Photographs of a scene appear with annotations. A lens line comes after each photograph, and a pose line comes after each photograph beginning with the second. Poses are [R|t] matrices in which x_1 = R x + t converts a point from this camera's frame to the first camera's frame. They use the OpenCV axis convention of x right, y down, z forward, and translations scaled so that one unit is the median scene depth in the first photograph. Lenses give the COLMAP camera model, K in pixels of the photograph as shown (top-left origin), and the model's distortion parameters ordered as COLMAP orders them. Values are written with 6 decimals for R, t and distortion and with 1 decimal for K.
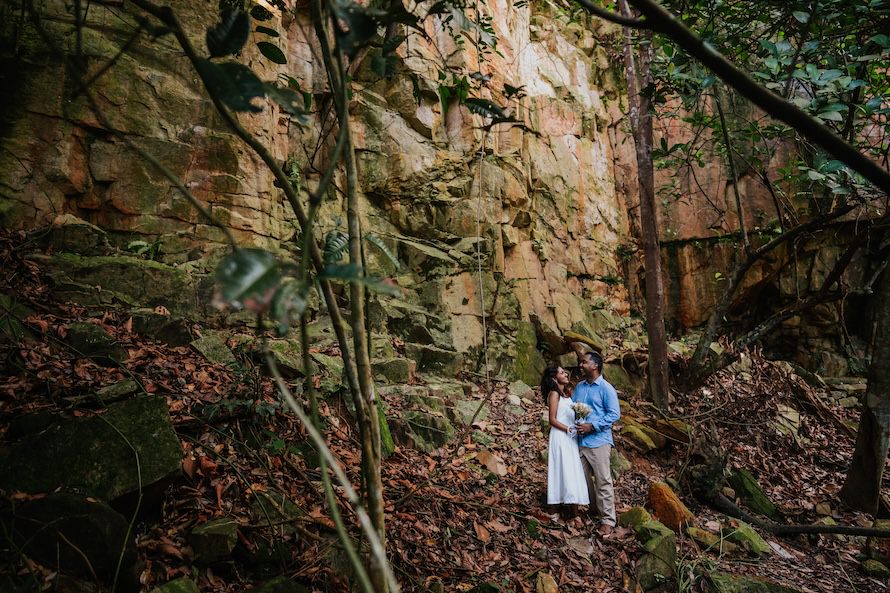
lens RADIAL K [[578.1, 0, 456.3], [0, 578.1, 336.3], [0, 0, 1]] dist [-0.033444, 0.023853]
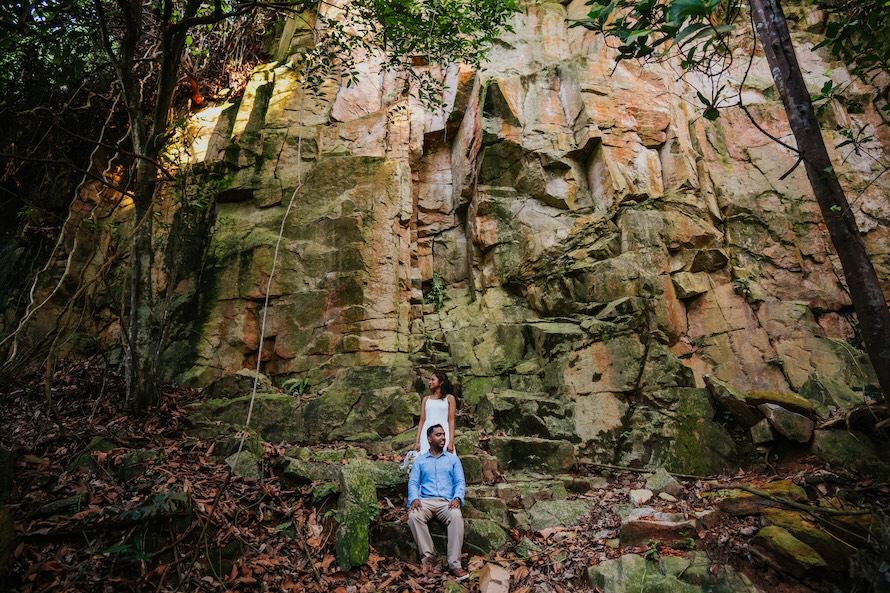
lens RADIAL K [[578.1, 0, 456.3], [0, 578.1, 336.3], [0, 0, 1]] dist [-0.033444, 0.023853]
pose [[0.765331, -0.232109, -0.600328, 0.355454], [0.108134, 0.965823, -0.235568, 0.053054], [0.634488, 0.115372, 0.764274, 0.236501]]
